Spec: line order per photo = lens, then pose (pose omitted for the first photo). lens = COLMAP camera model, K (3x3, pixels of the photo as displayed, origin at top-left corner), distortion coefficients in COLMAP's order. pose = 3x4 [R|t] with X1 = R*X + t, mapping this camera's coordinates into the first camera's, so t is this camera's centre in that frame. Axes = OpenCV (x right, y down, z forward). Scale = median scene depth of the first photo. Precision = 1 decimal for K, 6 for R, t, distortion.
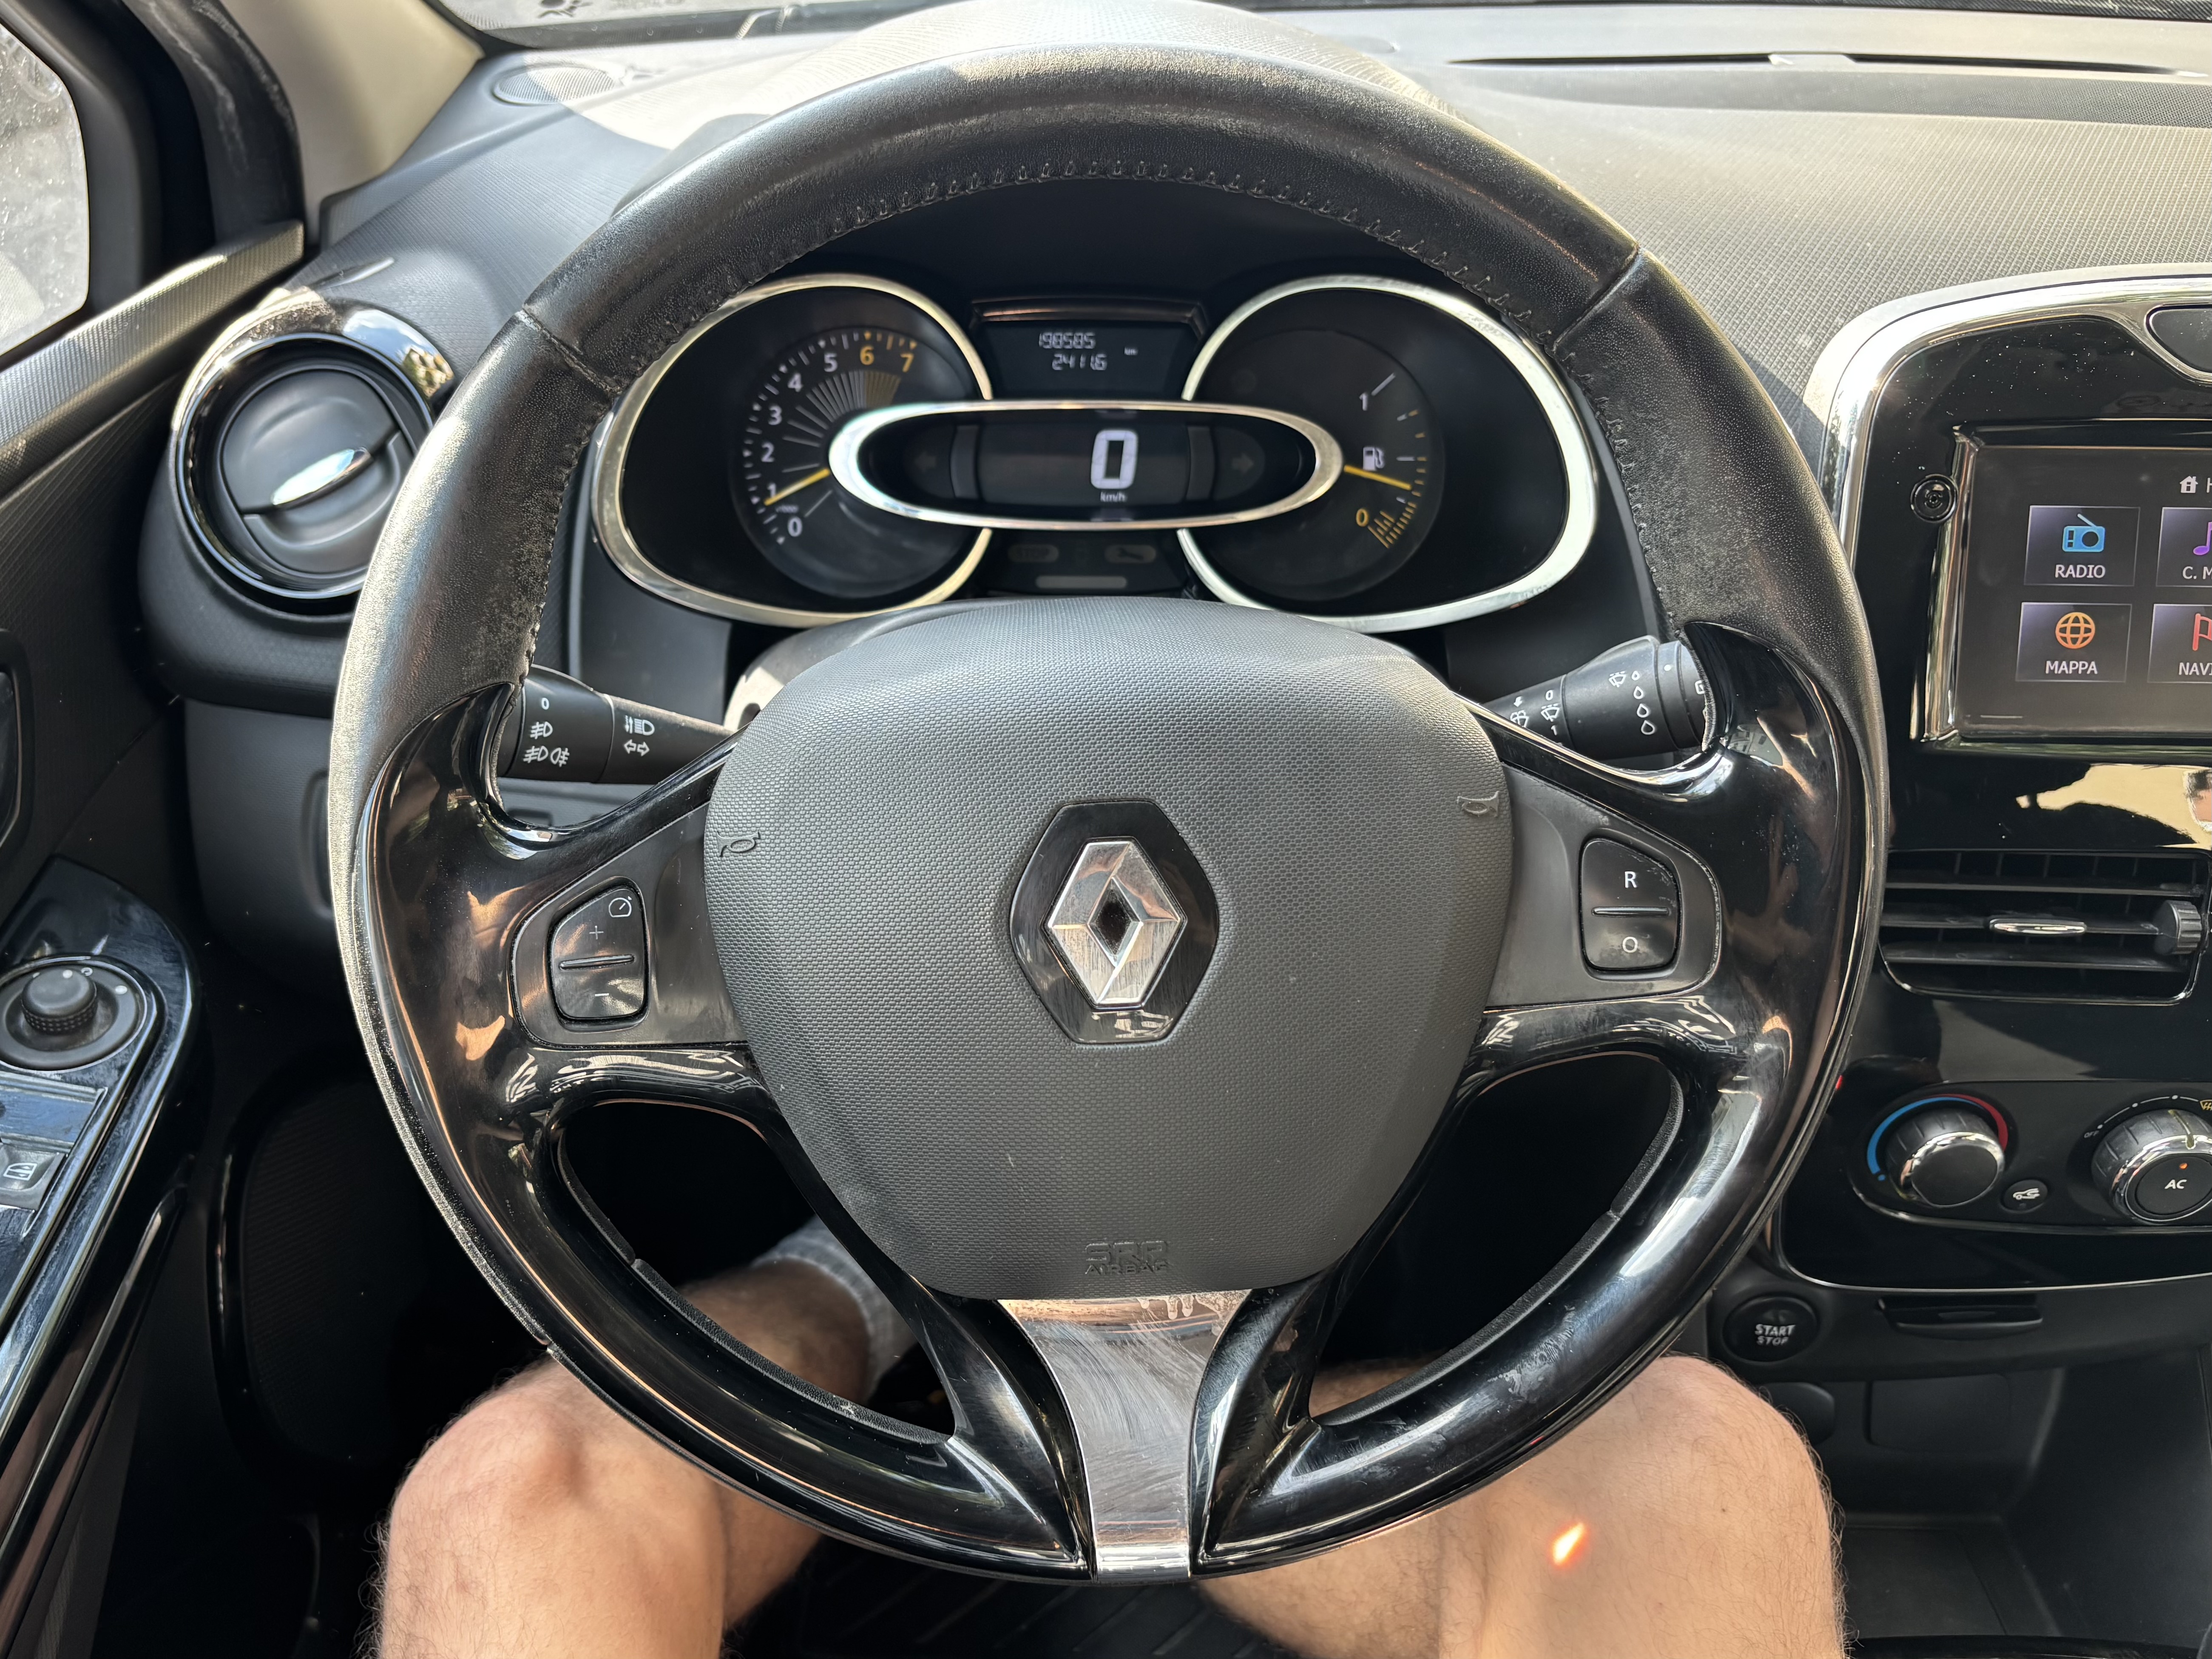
lens RADIAL K [[1834.3, 0, 1085.4], [0, 1834.3, 835.7], [0, 0, 1]] dist [0.053546, -0.012940]
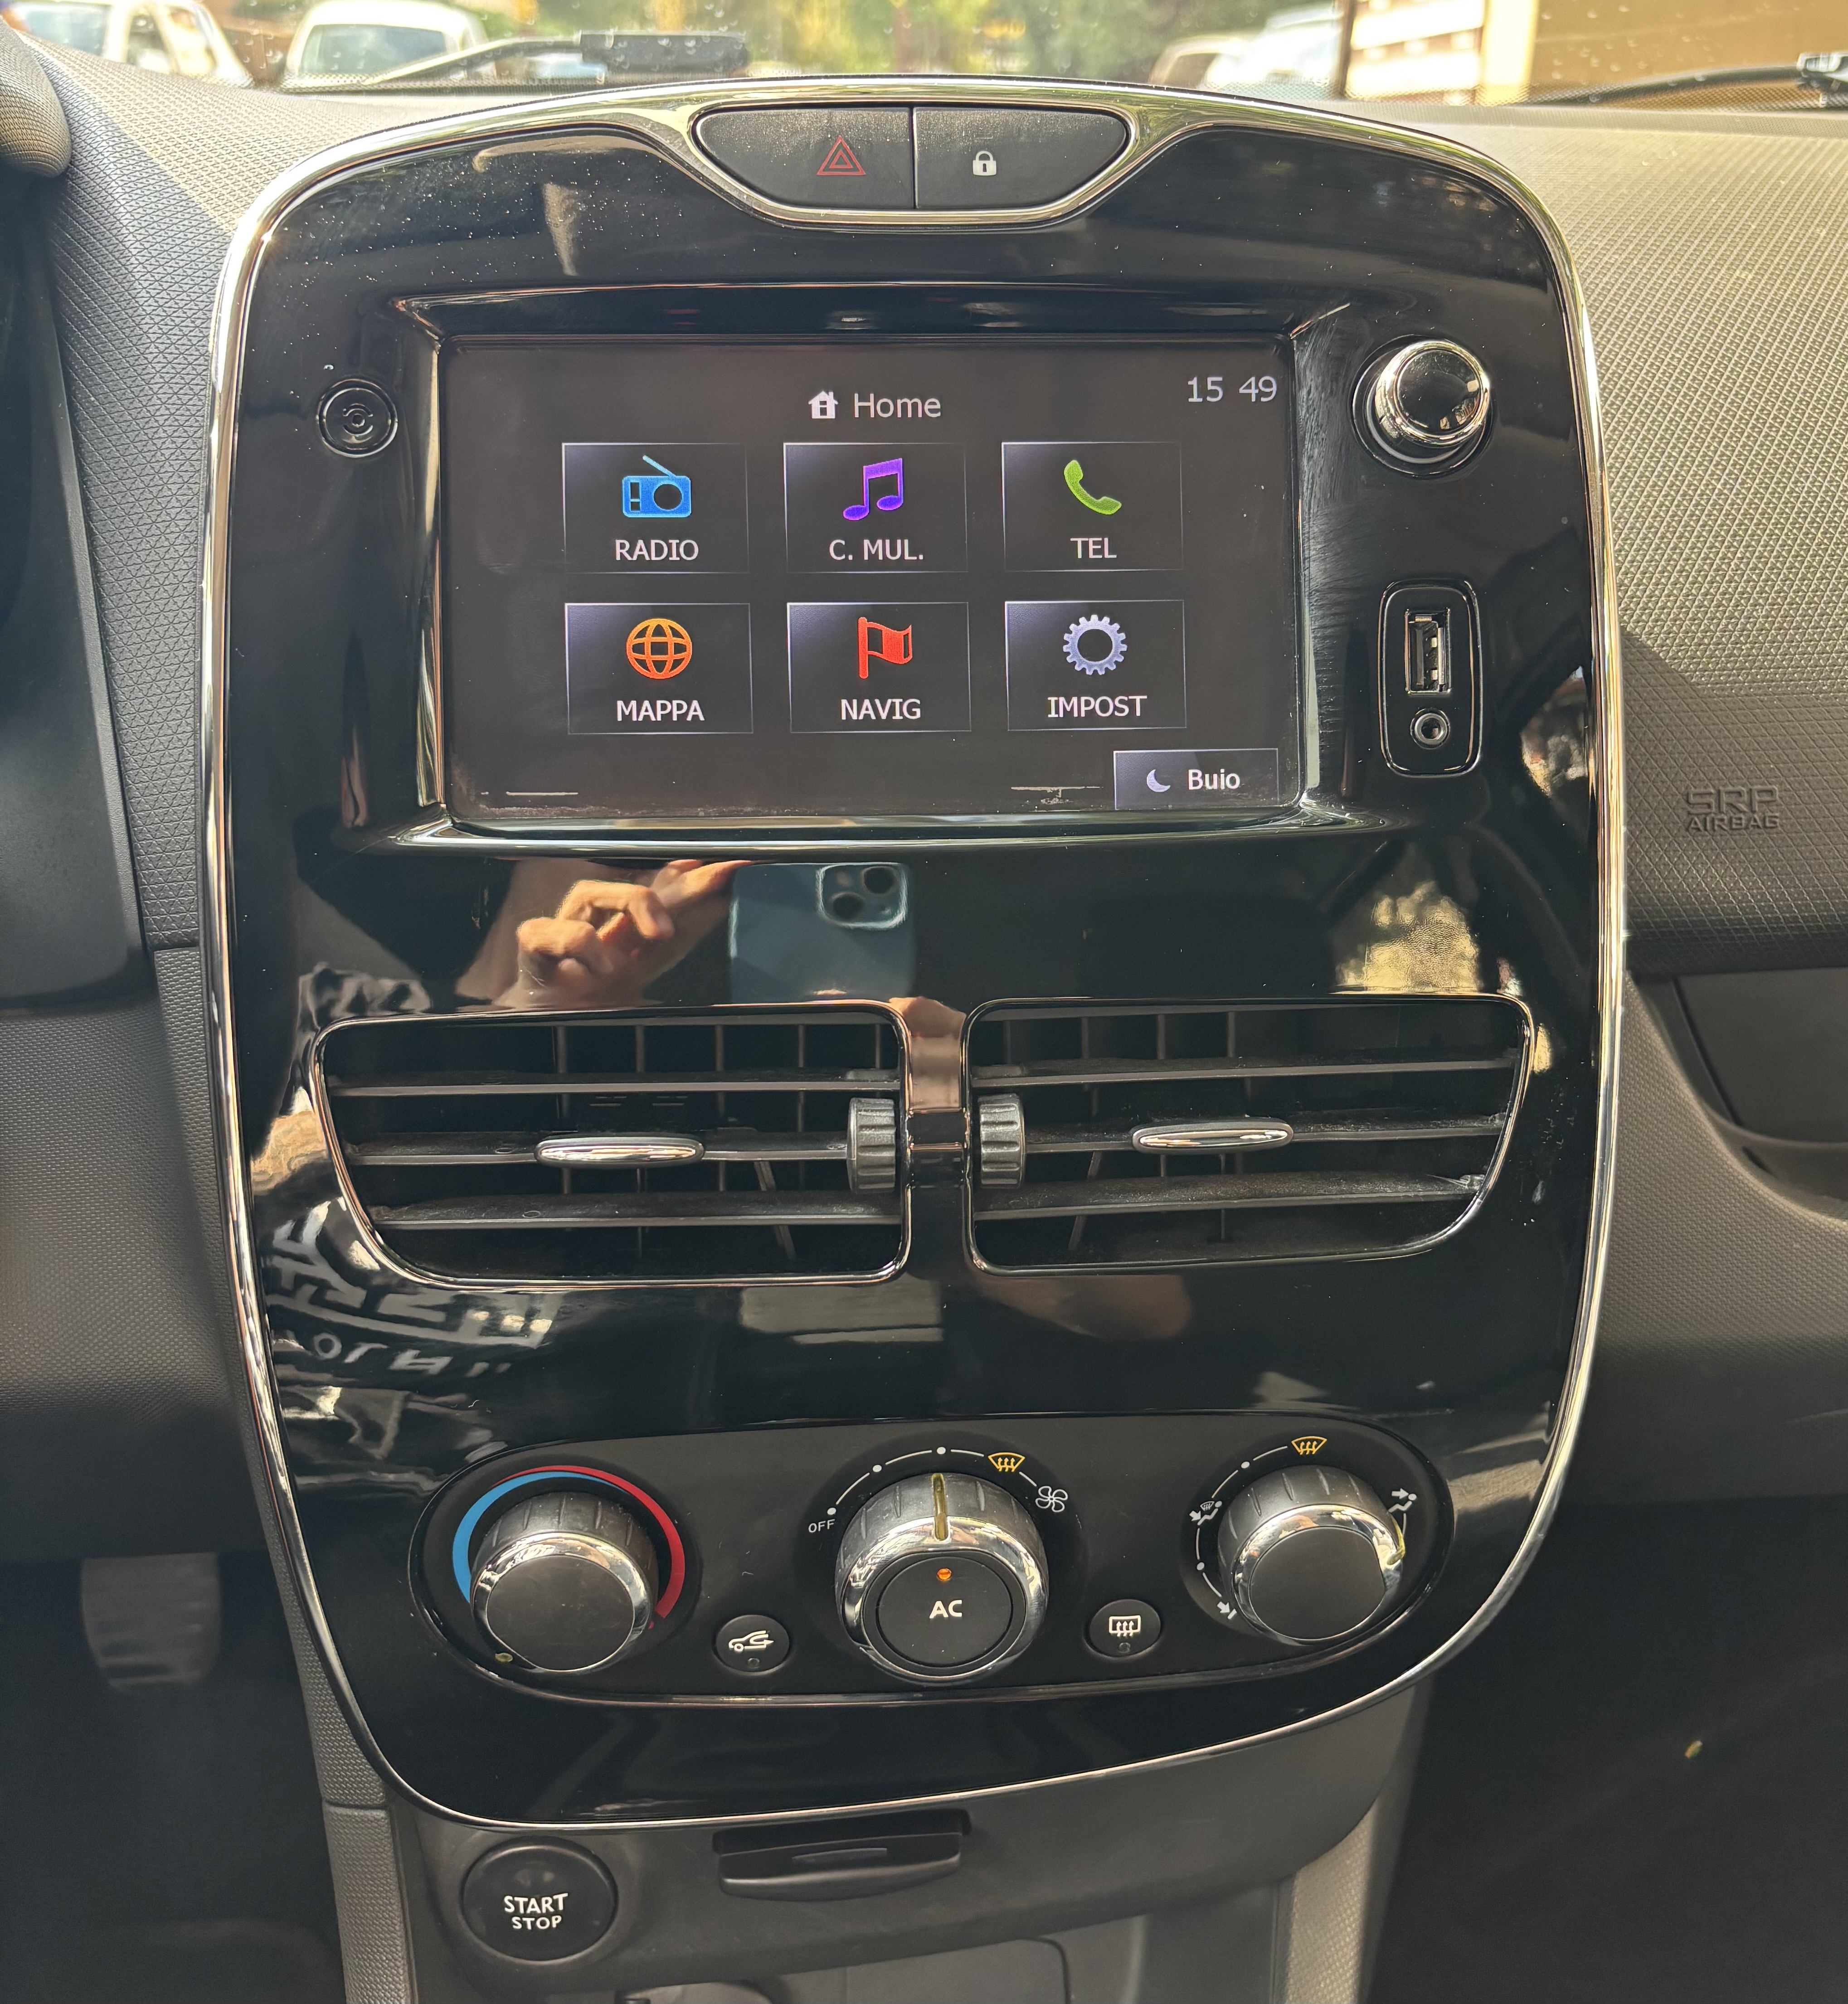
lens RADIAL K [[1739.1, 0, 937.6], [0, 1739.1, 1012.0], [0, 0, 1]] dist [0.101162, -0.012130]
pose [[0.999076, -0.040097, 0.015491, 0.531874], [0.042013, 0.987068, -0.154696, 0.082585], [-0.009088, 0.155204, 0.987841, 0.407980]]
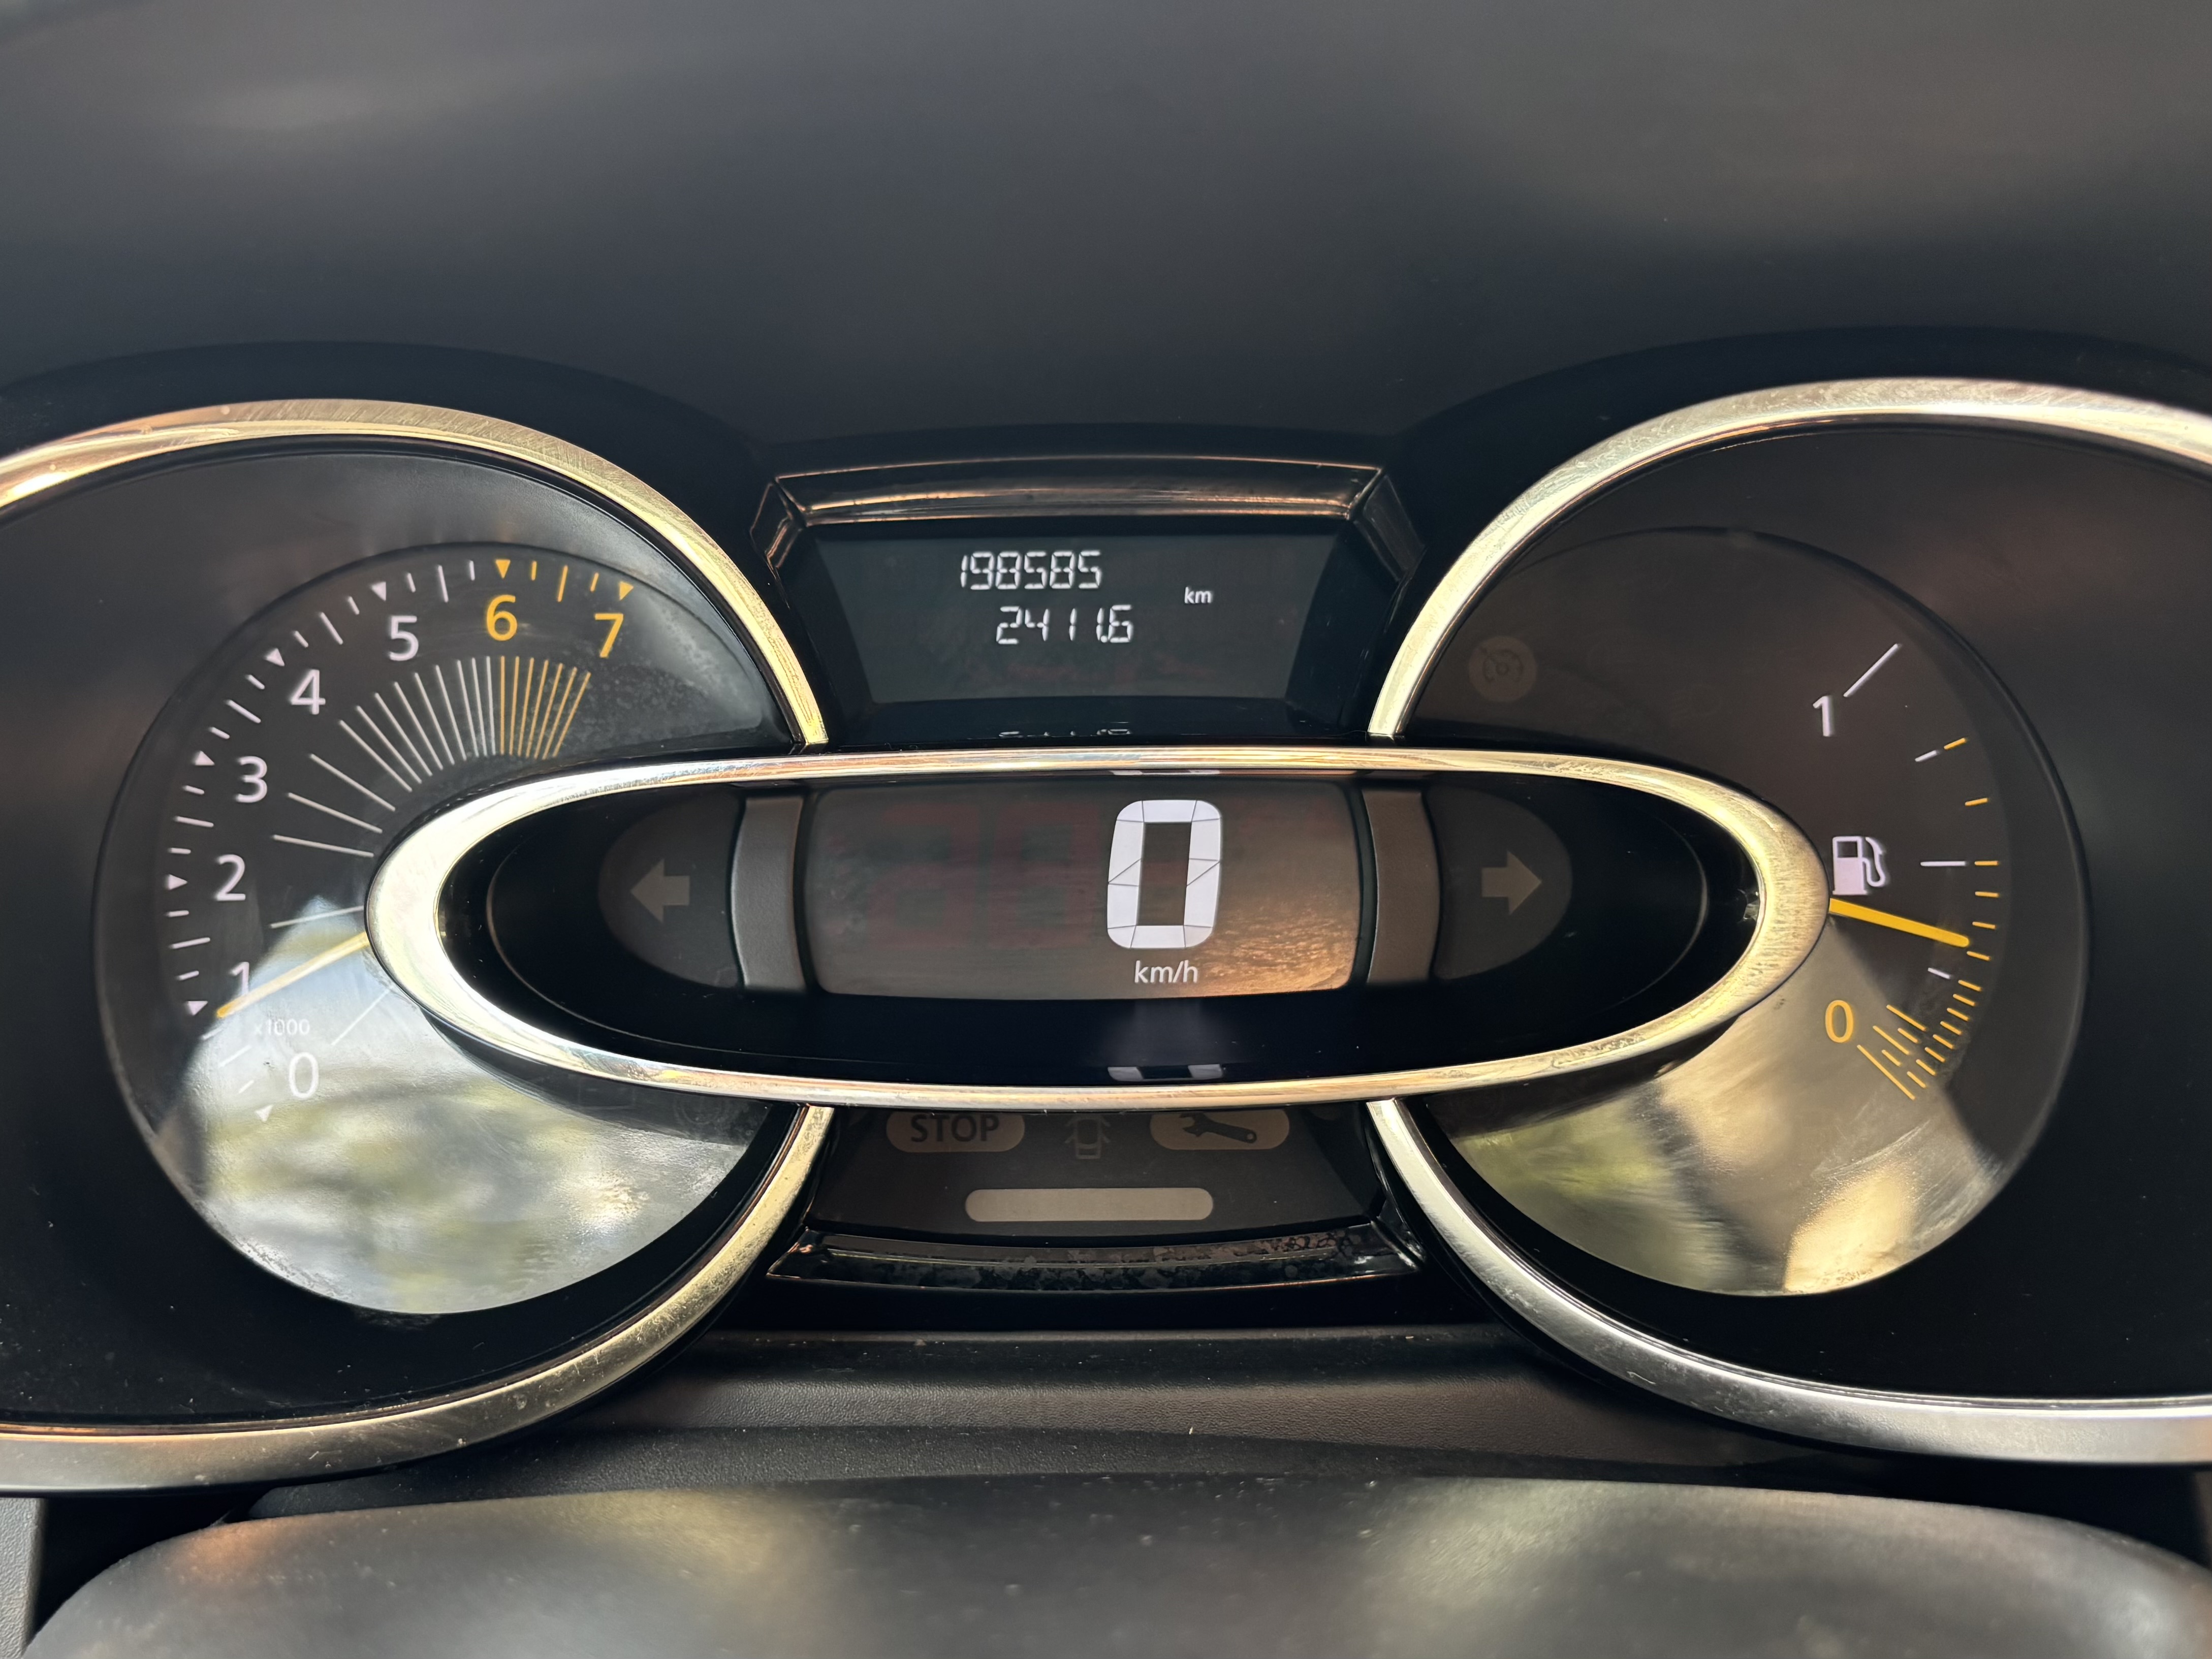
lens RADIAL K [[1975.8, 0, 1116.9], [0, 1975.8, 830.2], [0, 0, 1]] dist [0.044071, -0.003573]
pose [[0.998392, -0.025494, 0.050621, -0.015095], [0.030480, 0.994489, -0.100308, -0.180624], [-0.047785, 0.101690, 0.993668, 0.620836]]
